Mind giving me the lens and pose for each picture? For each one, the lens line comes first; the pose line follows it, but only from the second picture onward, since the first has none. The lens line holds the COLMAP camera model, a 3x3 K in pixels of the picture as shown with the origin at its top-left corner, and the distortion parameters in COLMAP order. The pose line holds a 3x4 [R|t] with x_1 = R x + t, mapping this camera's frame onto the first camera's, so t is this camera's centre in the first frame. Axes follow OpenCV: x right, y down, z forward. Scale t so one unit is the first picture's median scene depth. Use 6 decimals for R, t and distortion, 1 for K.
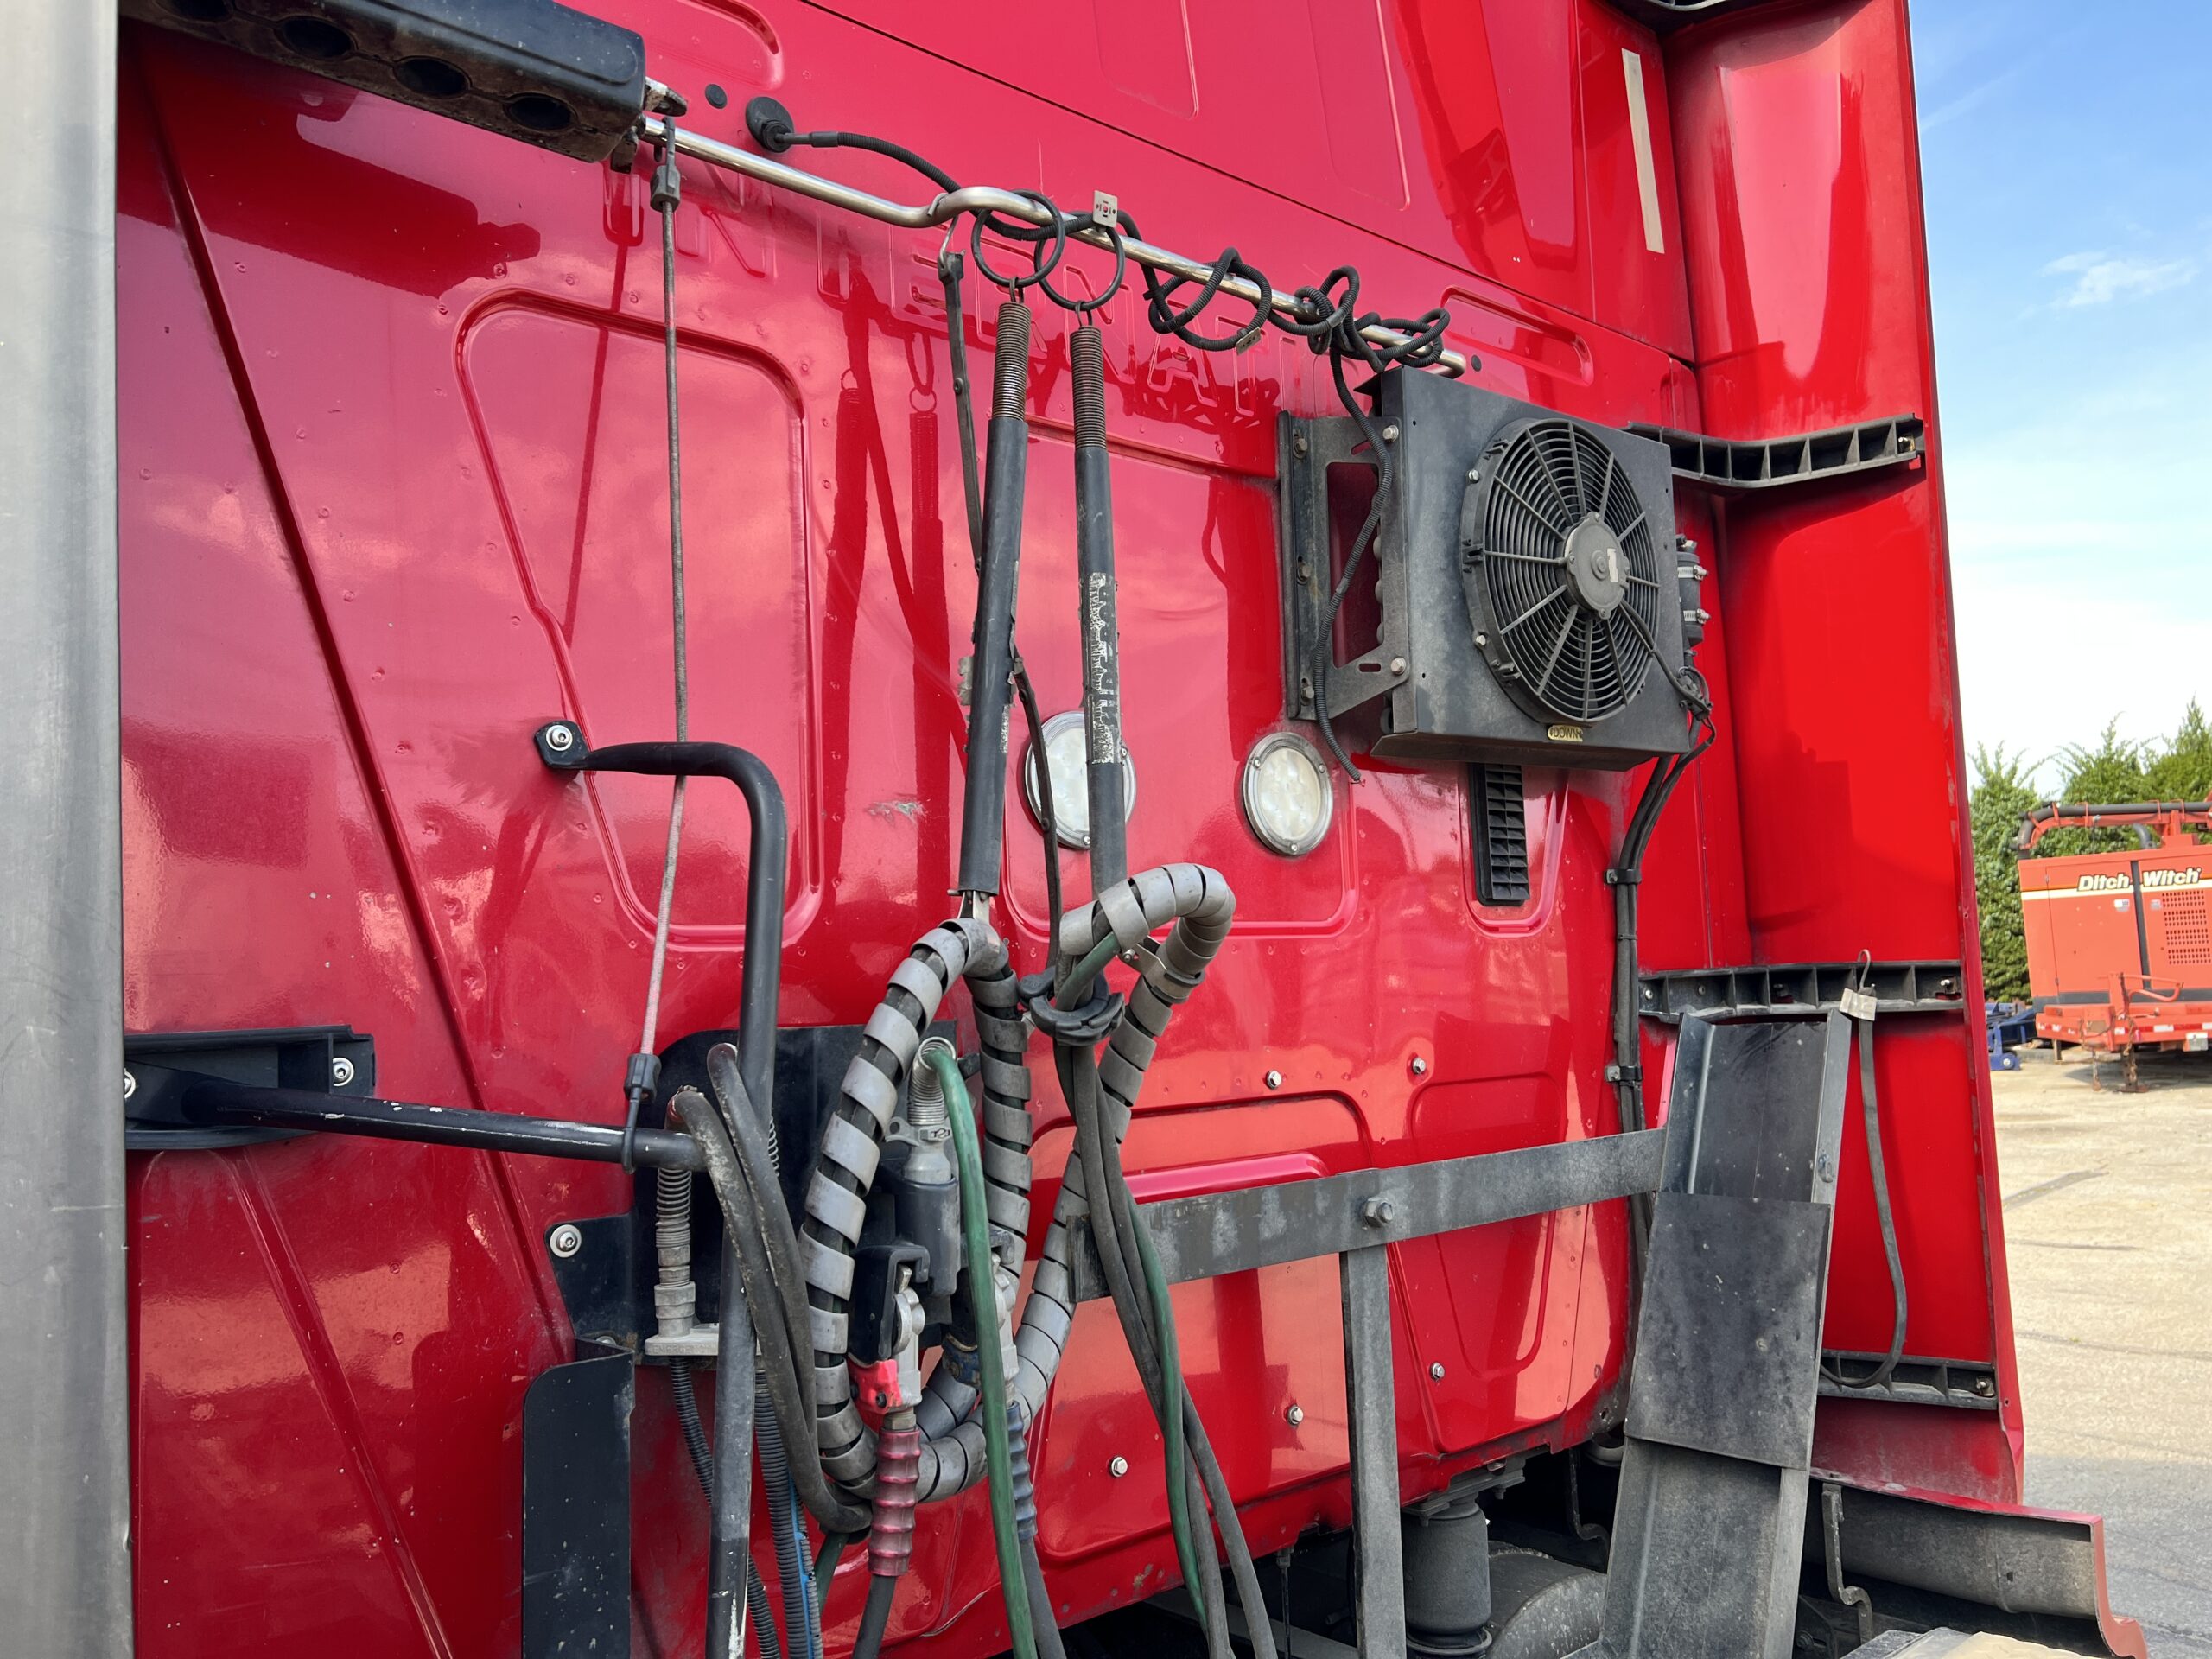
lens RADIAL K [[1675.7, 0, 1095.2], [0, 1675.7, 816.4], [0, 0, 1]] dist [0.031897, -0.009035]
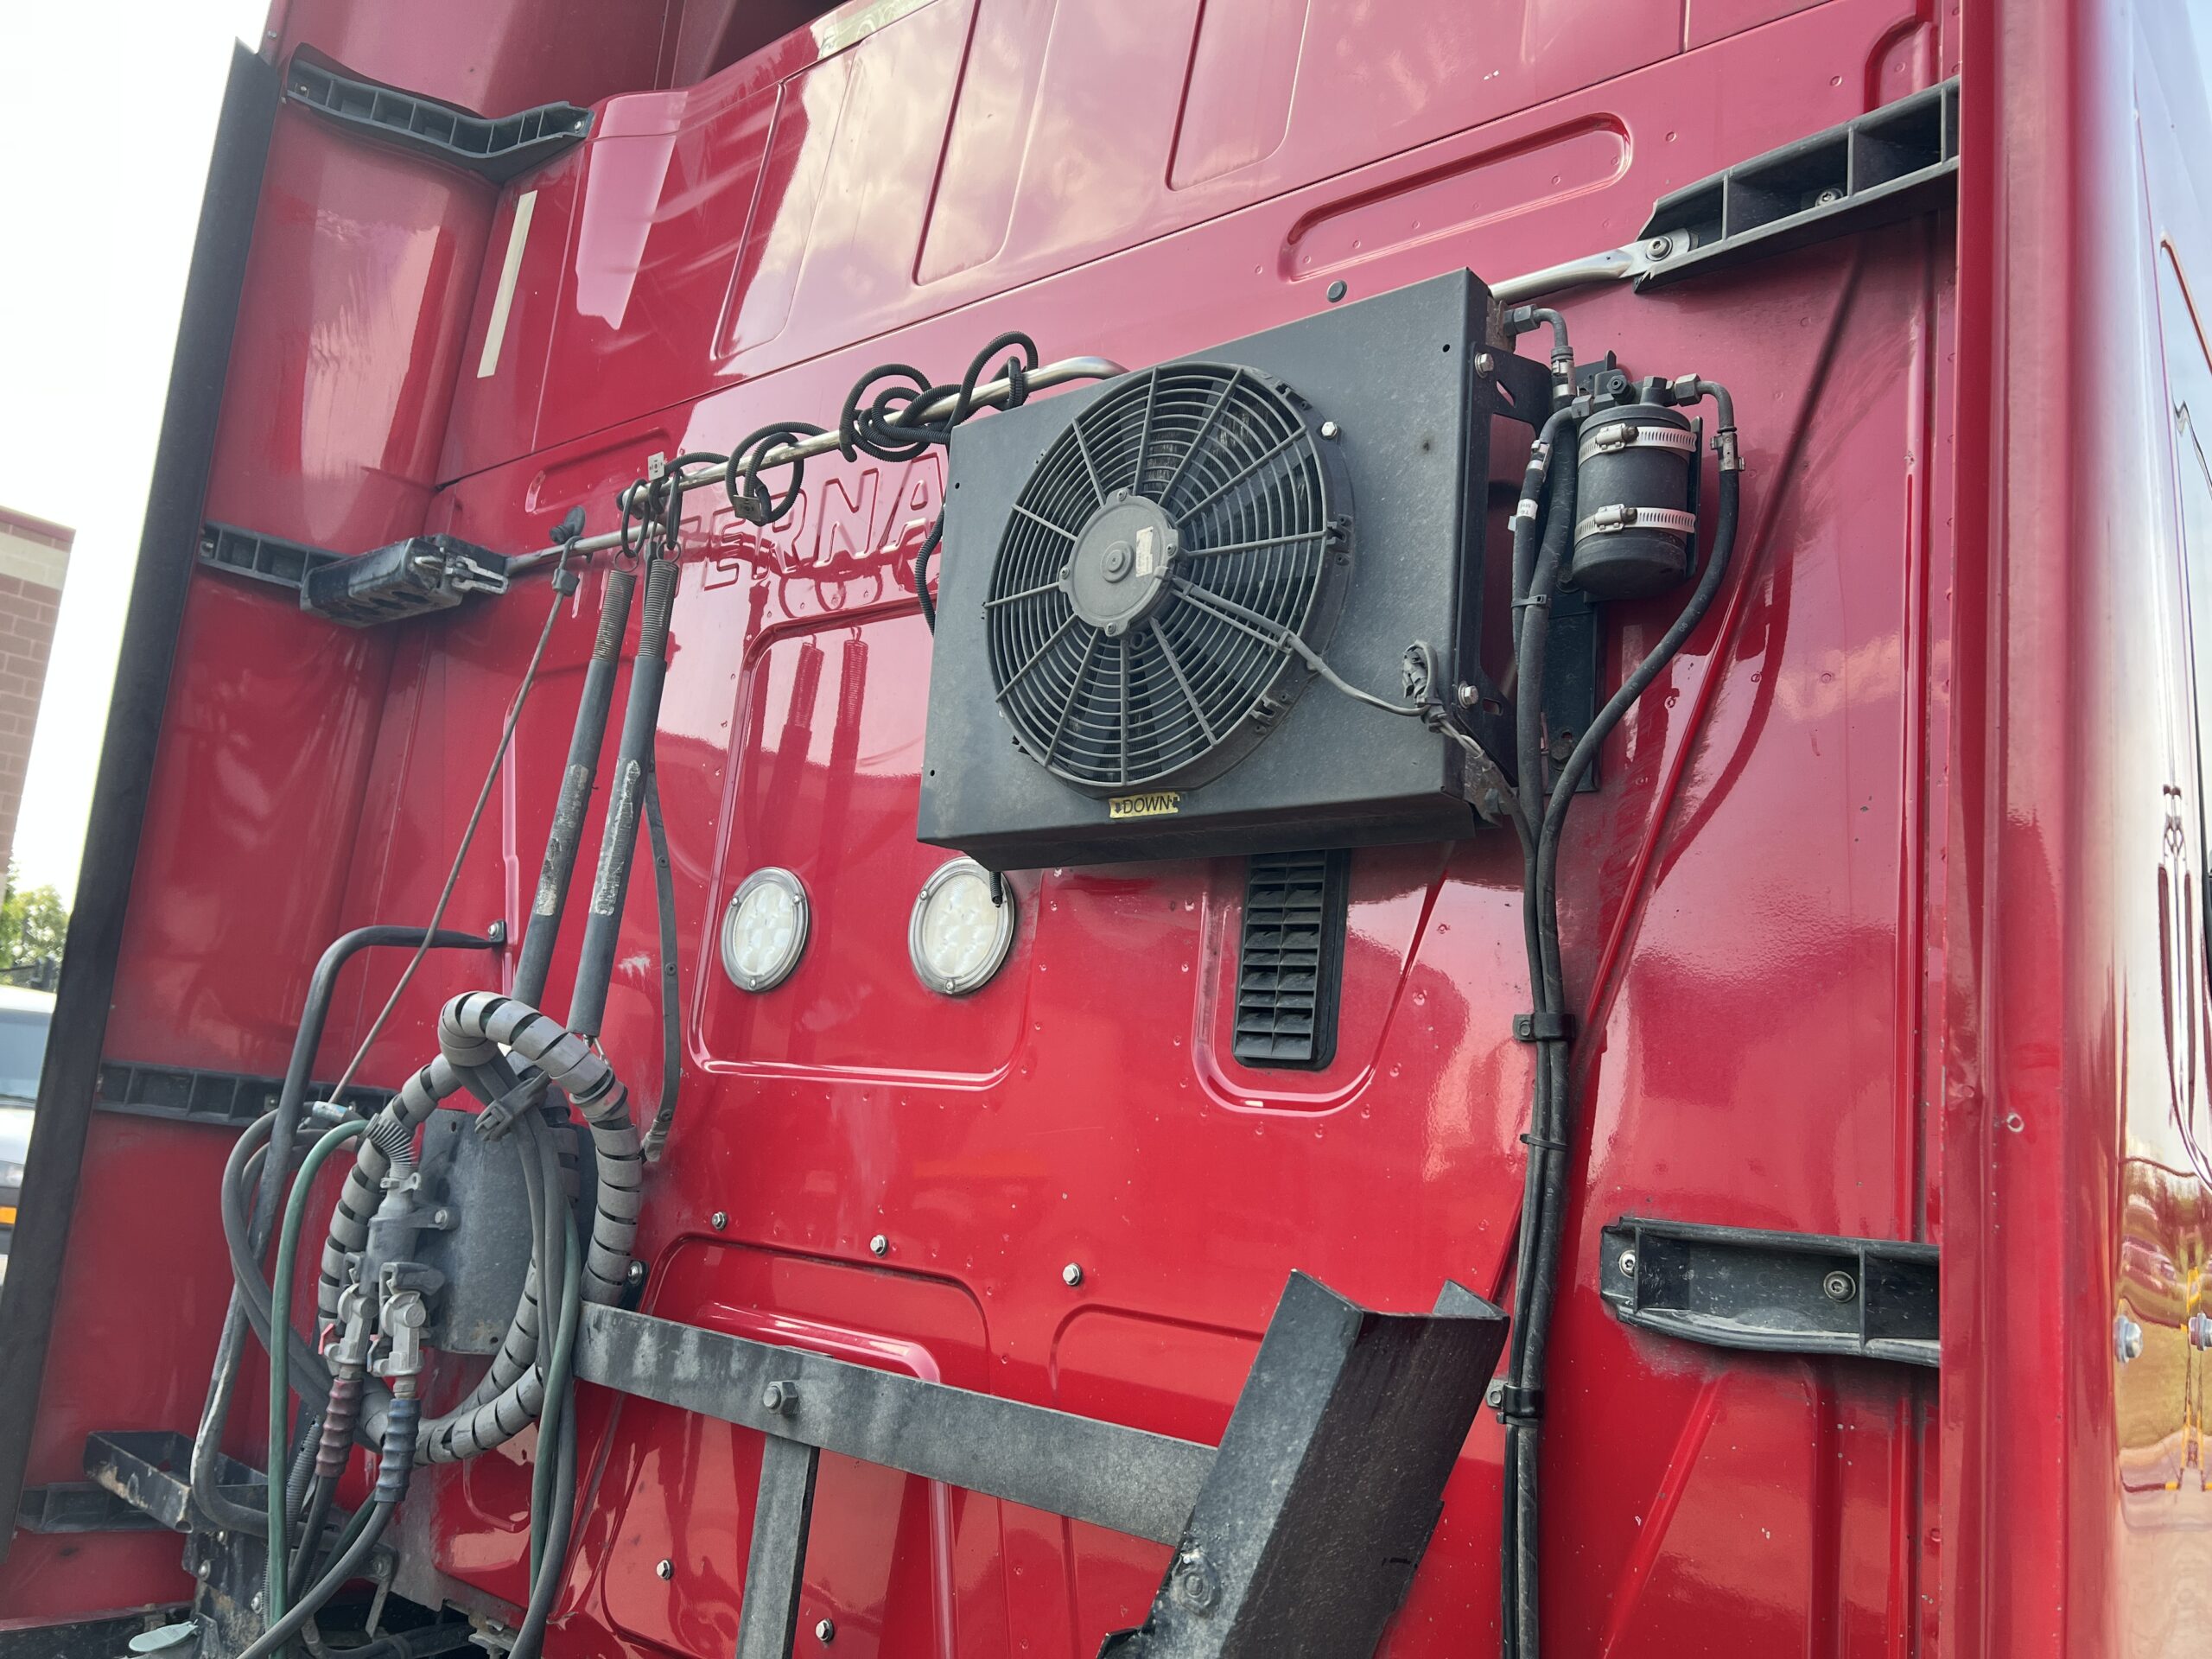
lens RADIAL K [[1675.7, 0, 1107.1], [0, 1675.7, 816.0], [0, 0, 1]] dist [0.031897, -0.009035]
pose [[0.167045, -0.143379, -0.975468, 0.981560], [-0.001482, 0.989332, -0.145670, 0.056714], [0.985948, 0.025779, 0.165050, 0.908709]]
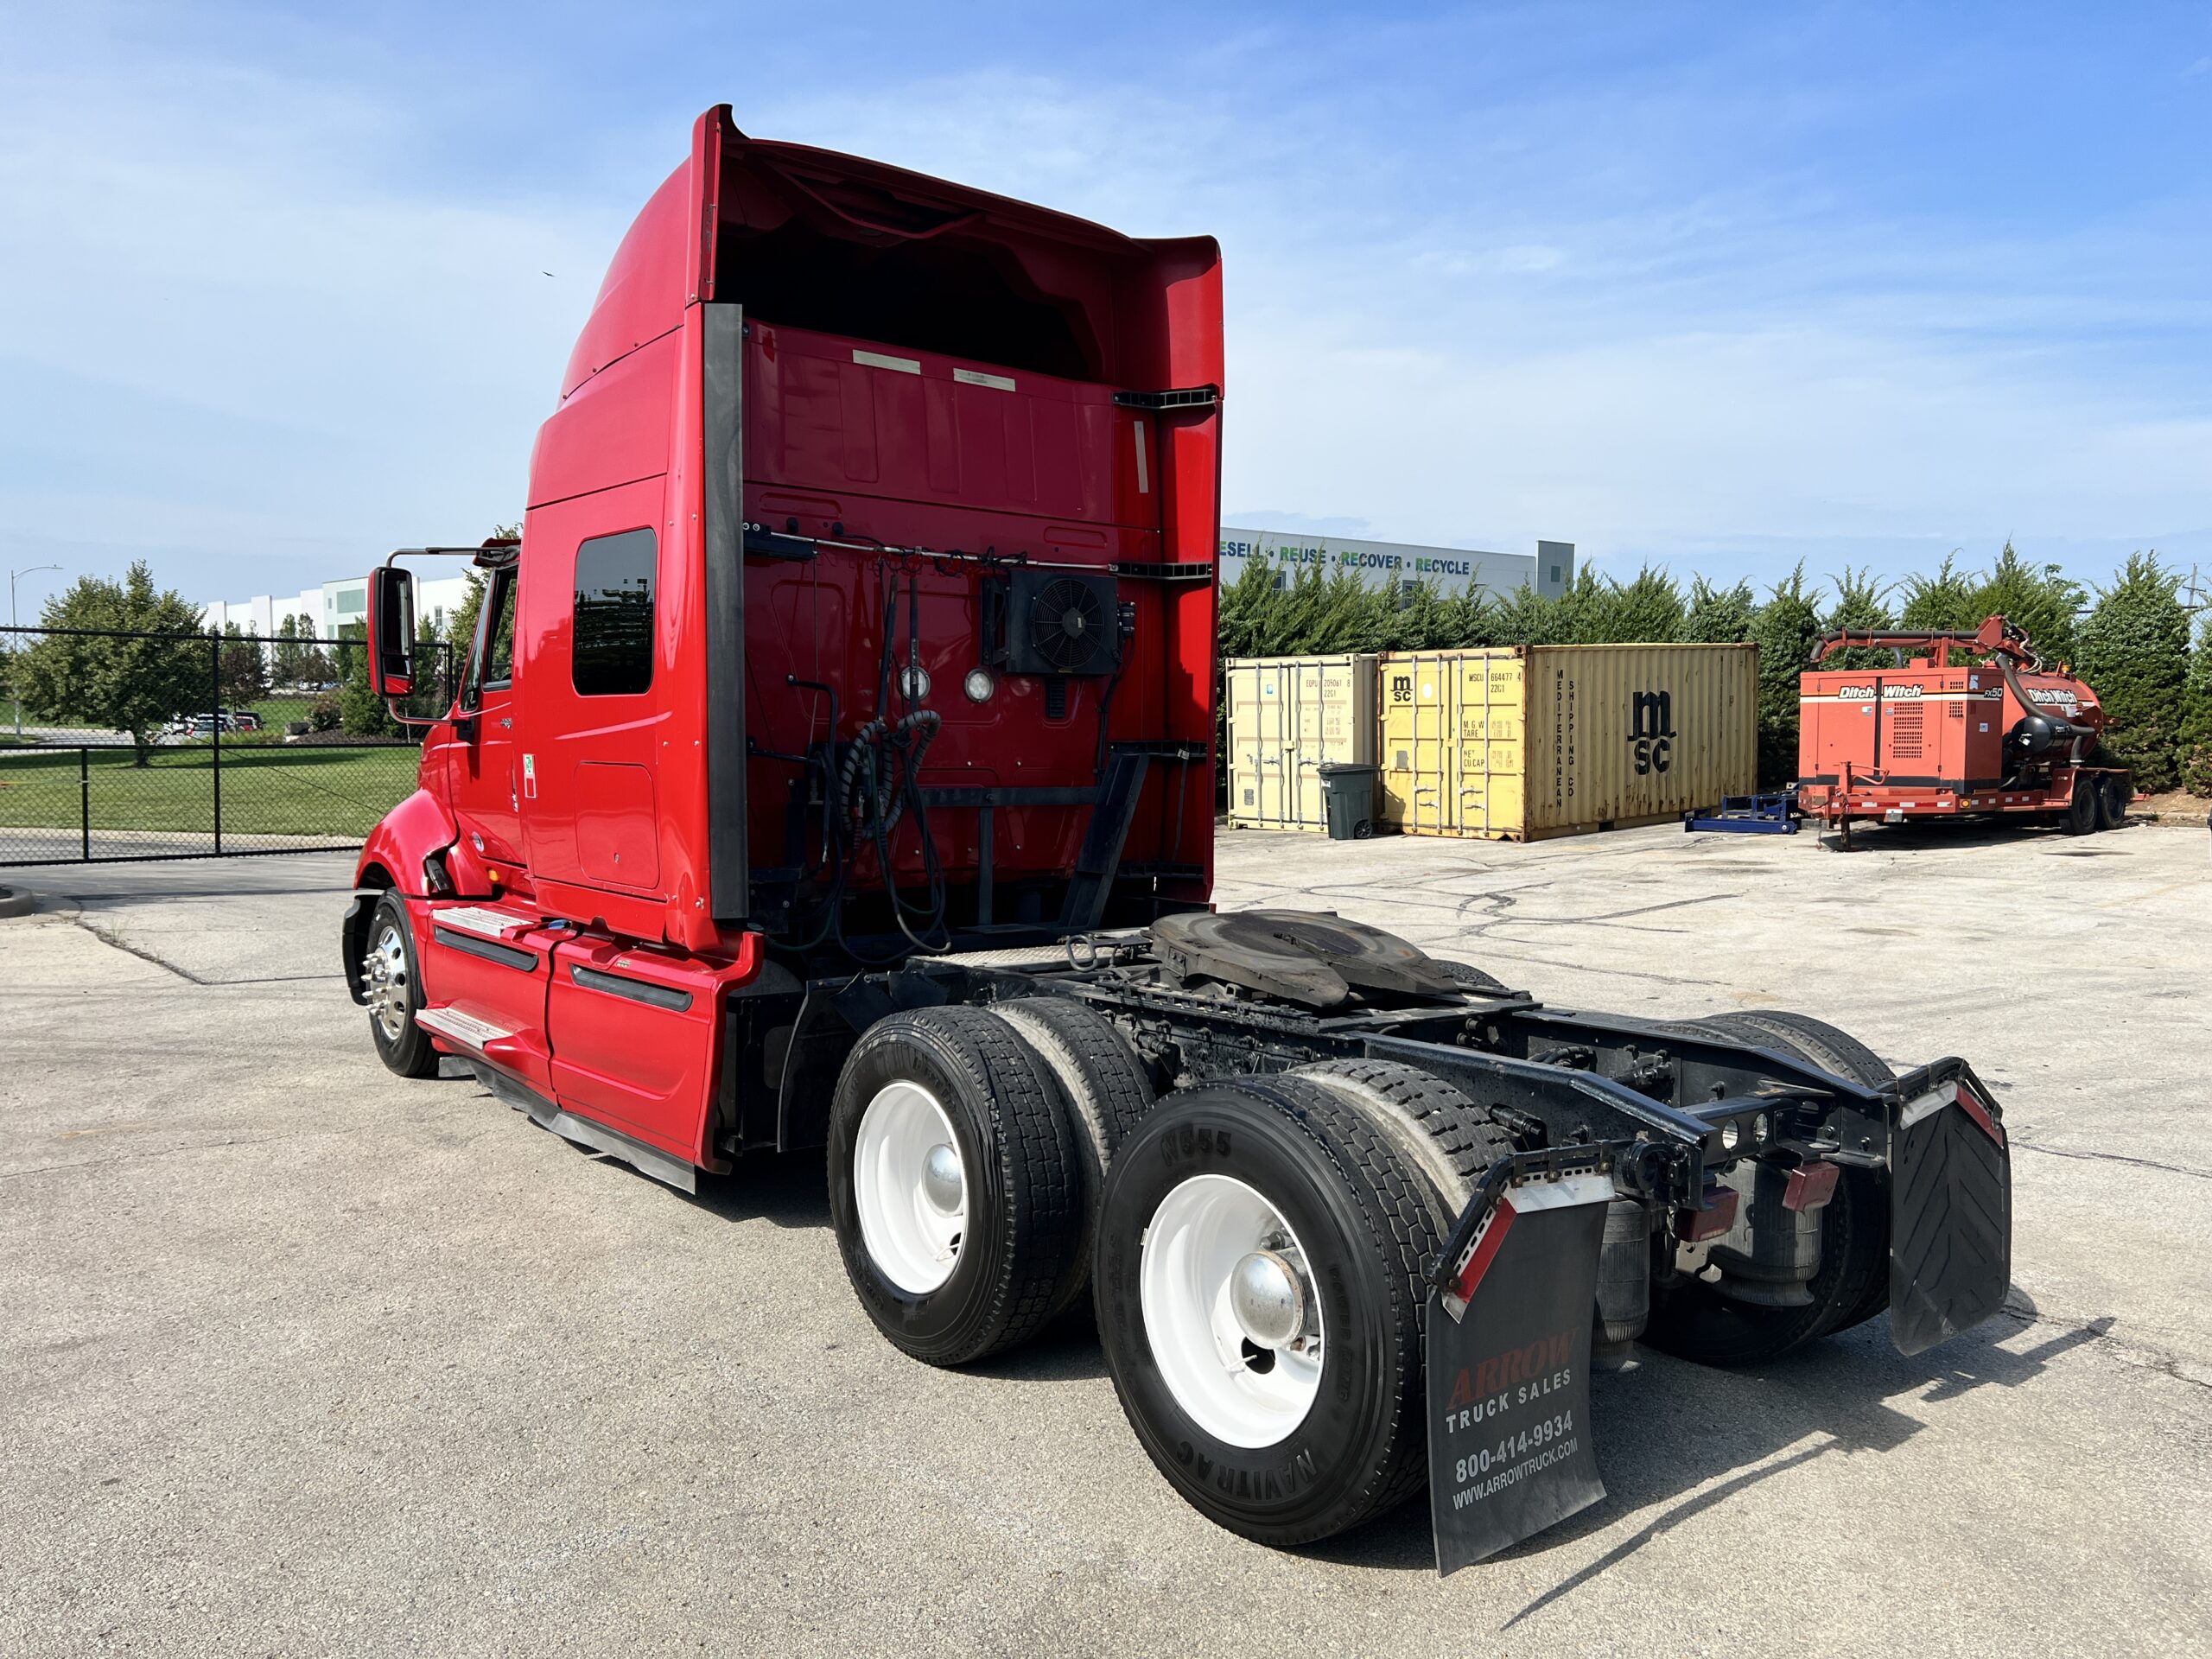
lens RADIAL K [[1675.7, 0, 1115.0], [0, 1675.7, 833.5], [0, 0, 1]] dist [0.031897, -0.009035]
pose [[0.998351, 0.054221, -0.018842, 0.482249], [-0.050462, 0.985481, 0.162116, -0.293359], [0.027359, -0.160898, 0.986592, -2.540061]]
